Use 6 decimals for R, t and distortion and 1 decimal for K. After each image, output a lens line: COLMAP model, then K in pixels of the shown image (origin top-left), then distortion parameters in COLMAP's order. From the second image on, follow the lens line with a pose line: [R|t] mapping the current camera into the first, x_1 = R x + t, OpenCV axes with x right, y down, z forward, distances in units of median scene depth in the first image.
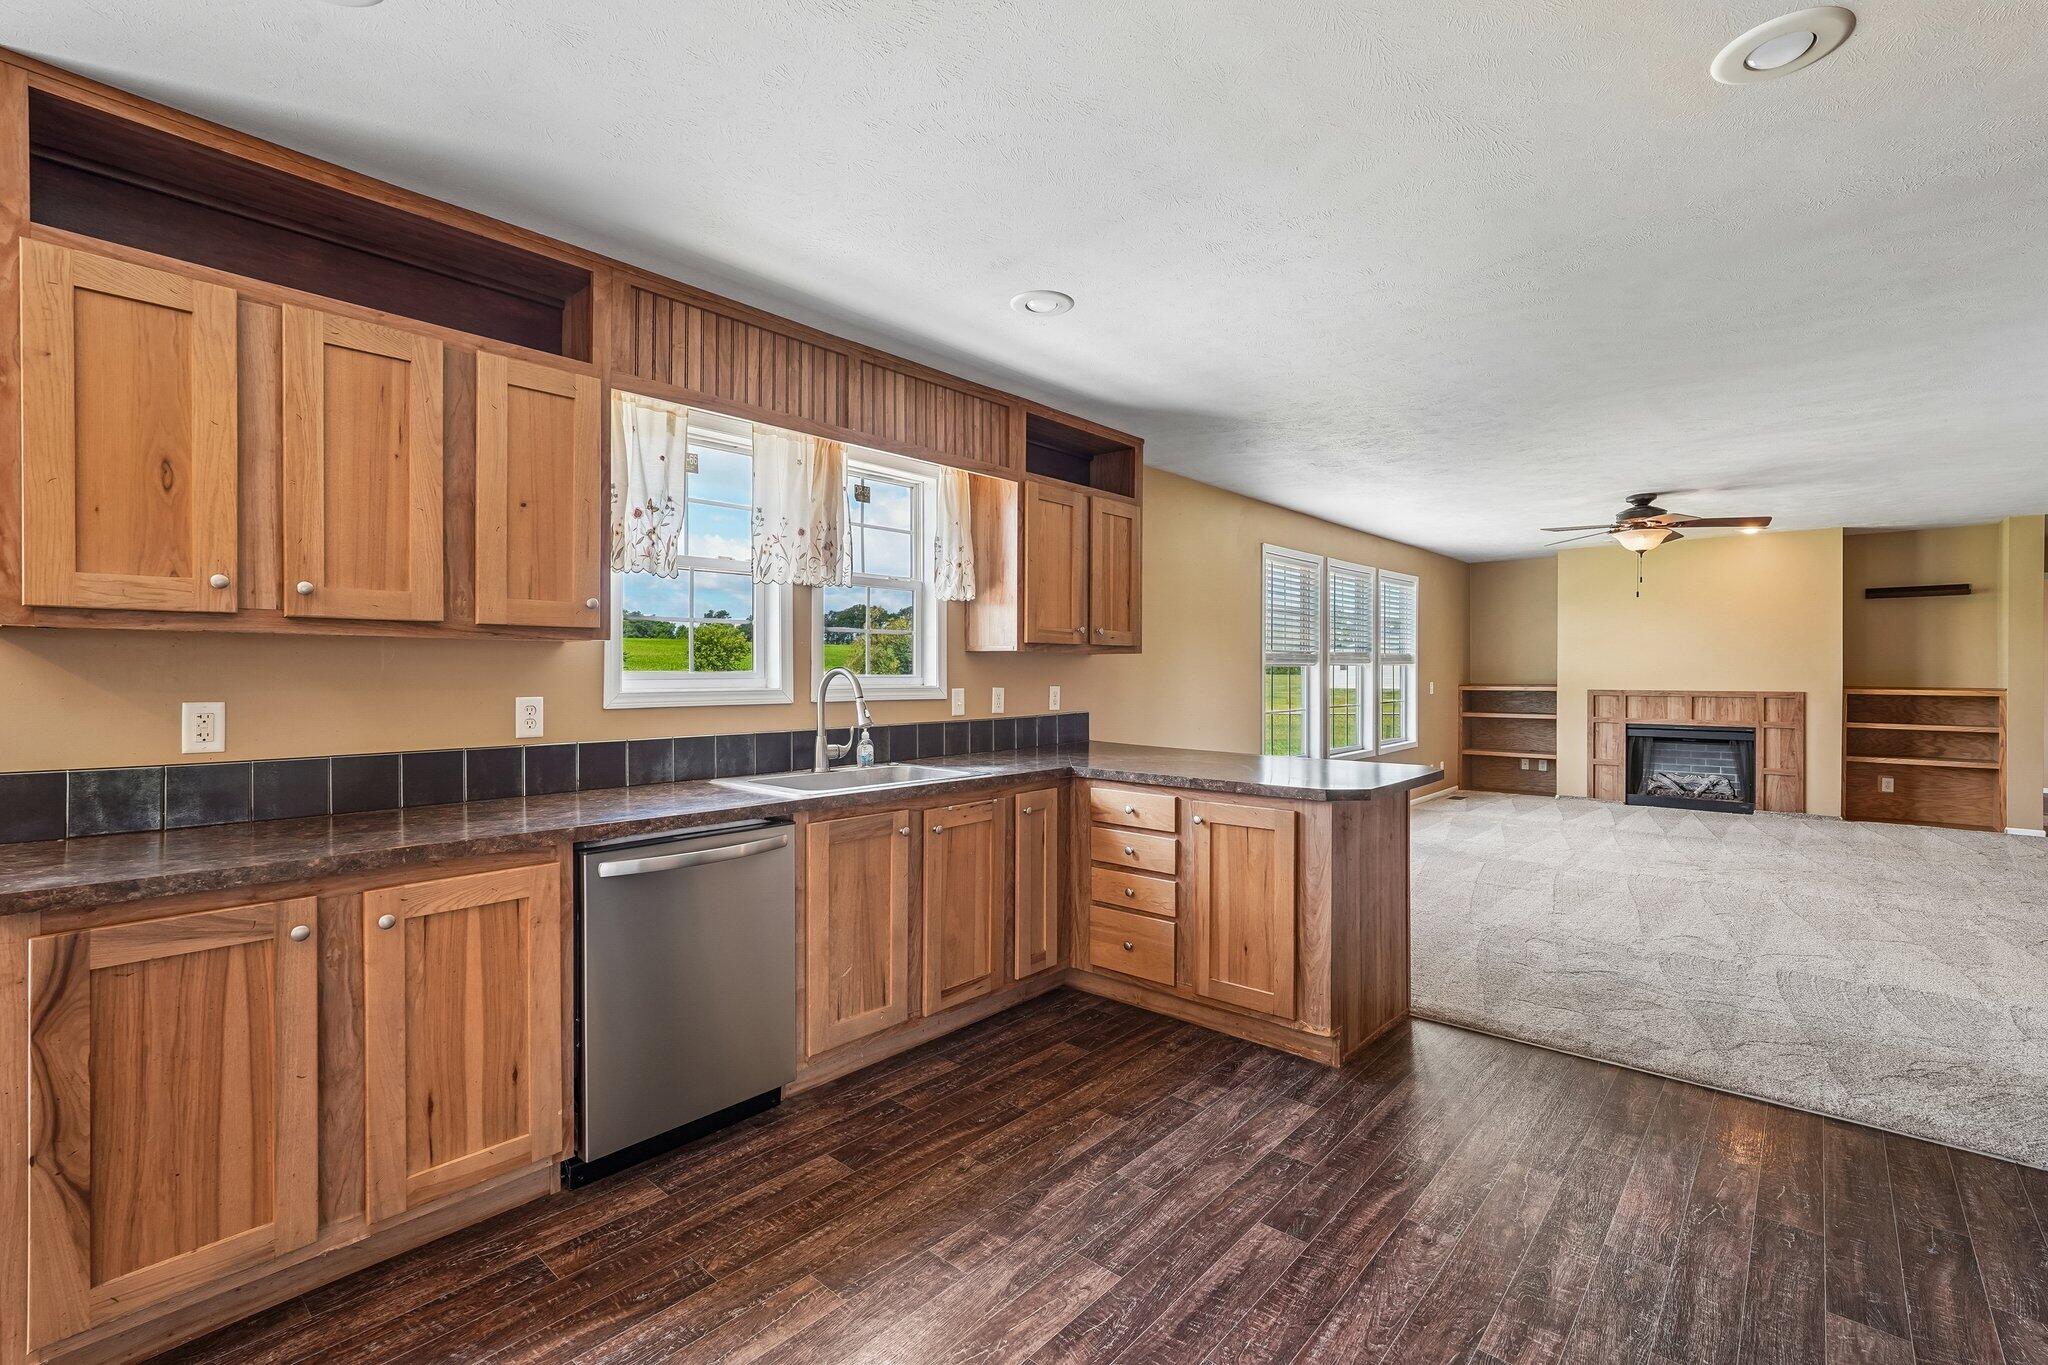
lens RADIAL K [[902.9, 0, 1024.0], [0, 902.9, 682.5], [0, 0, 1]] dist [0.000734, 0.000816]
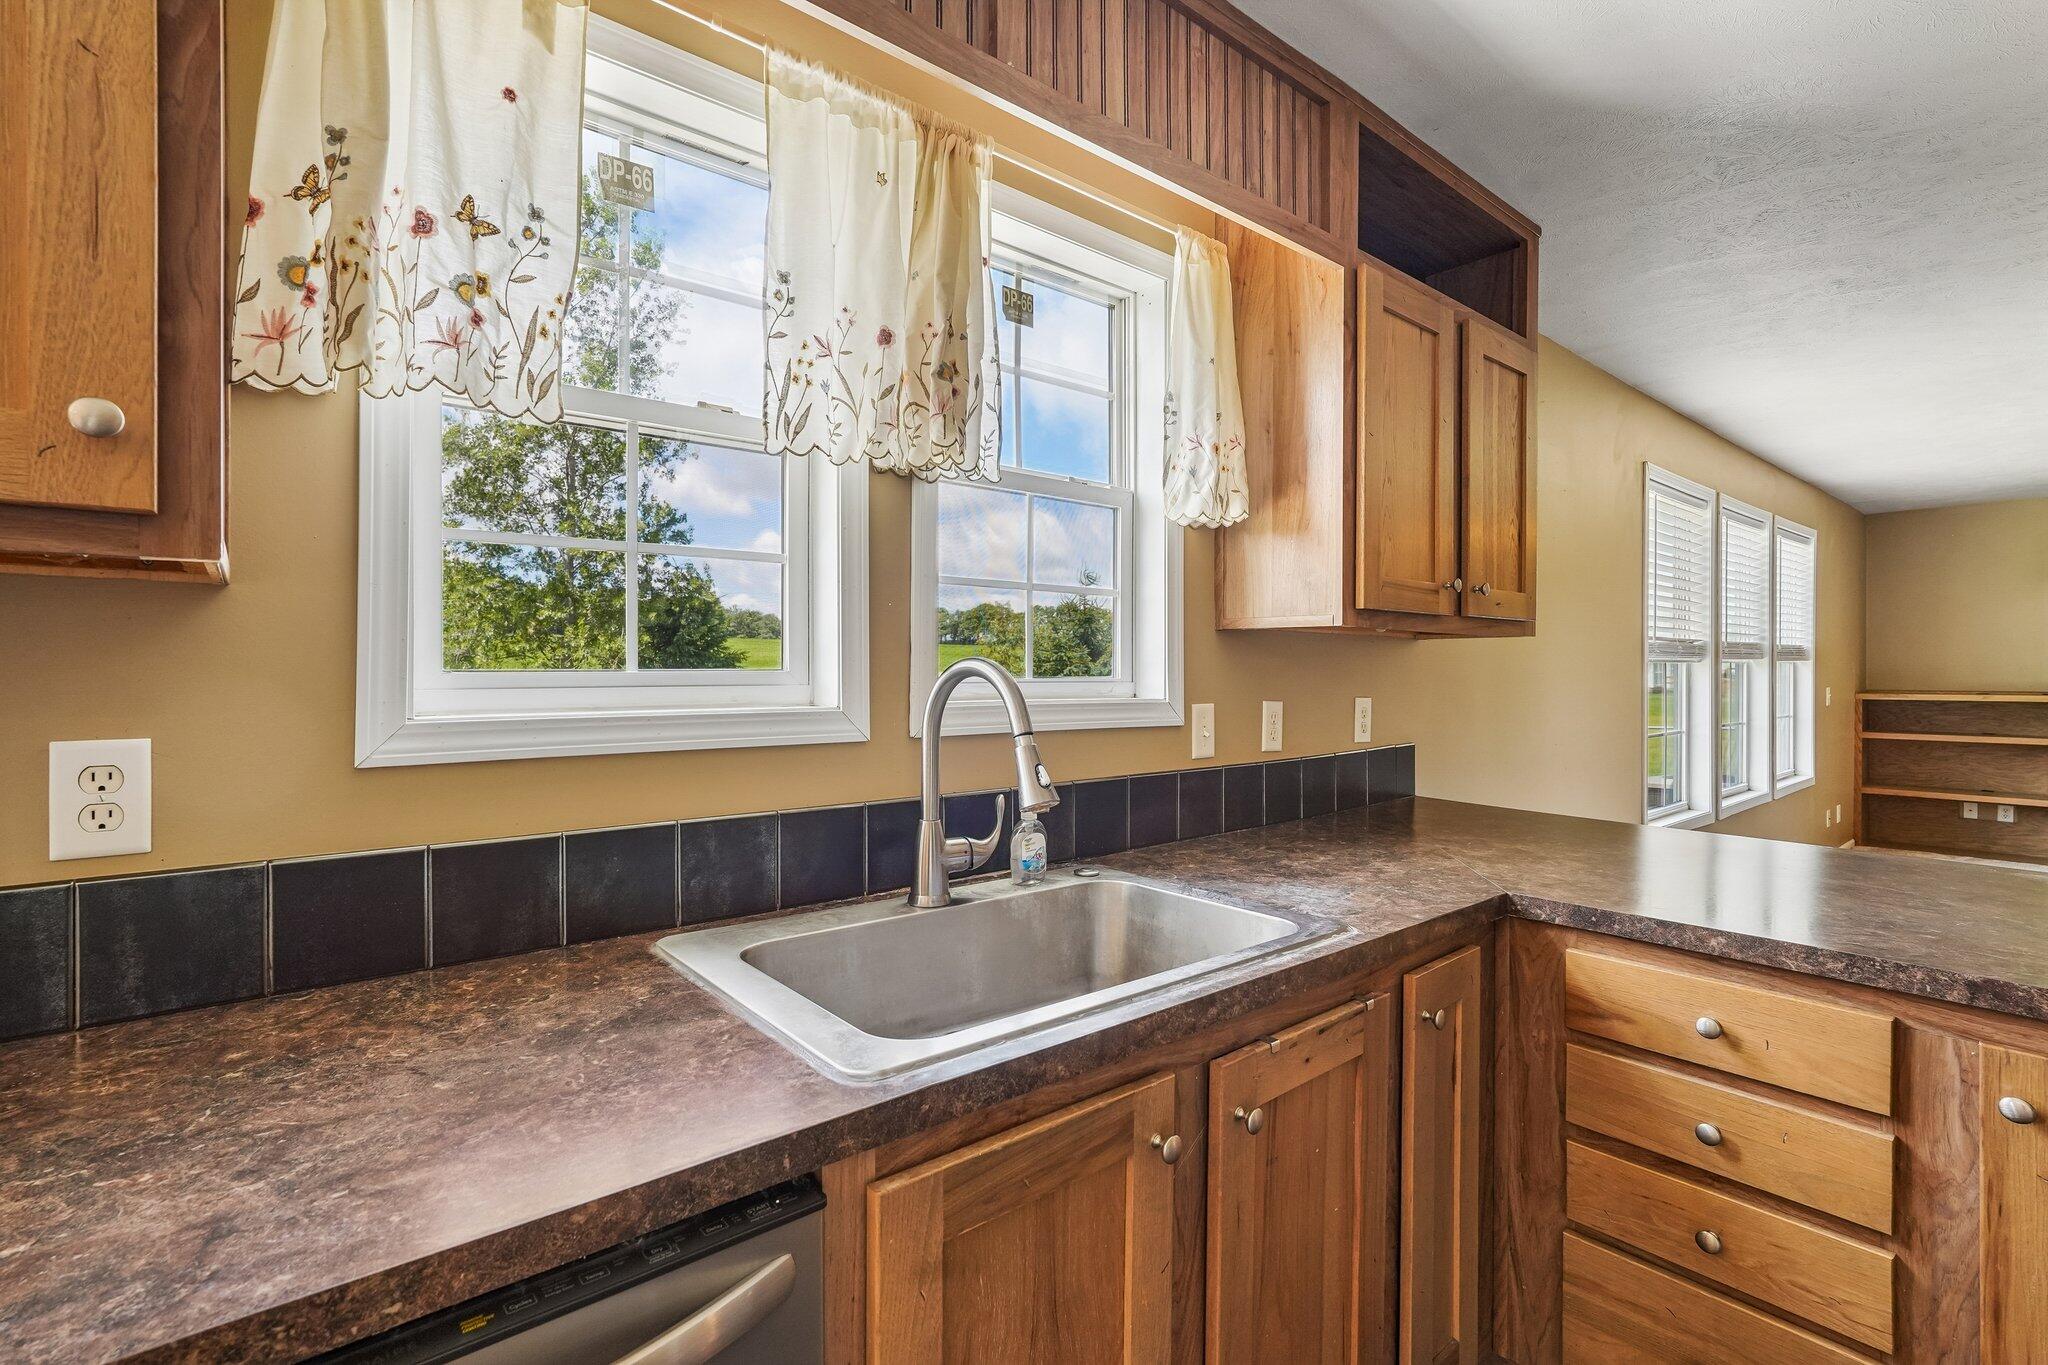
lens RADIAL K [[902.9, 0, 1024.0], [0, 902.9, 682.5], [0, 0, 1]] dist [0.000734, 0.000816]
pose [[0.990758, 0.002105, -0.135626, -0.120366], [-0.002277, 0.999997, -0.001114, -0.005318], [0.135623, 0.001413, 0.990759, 0.570409]]
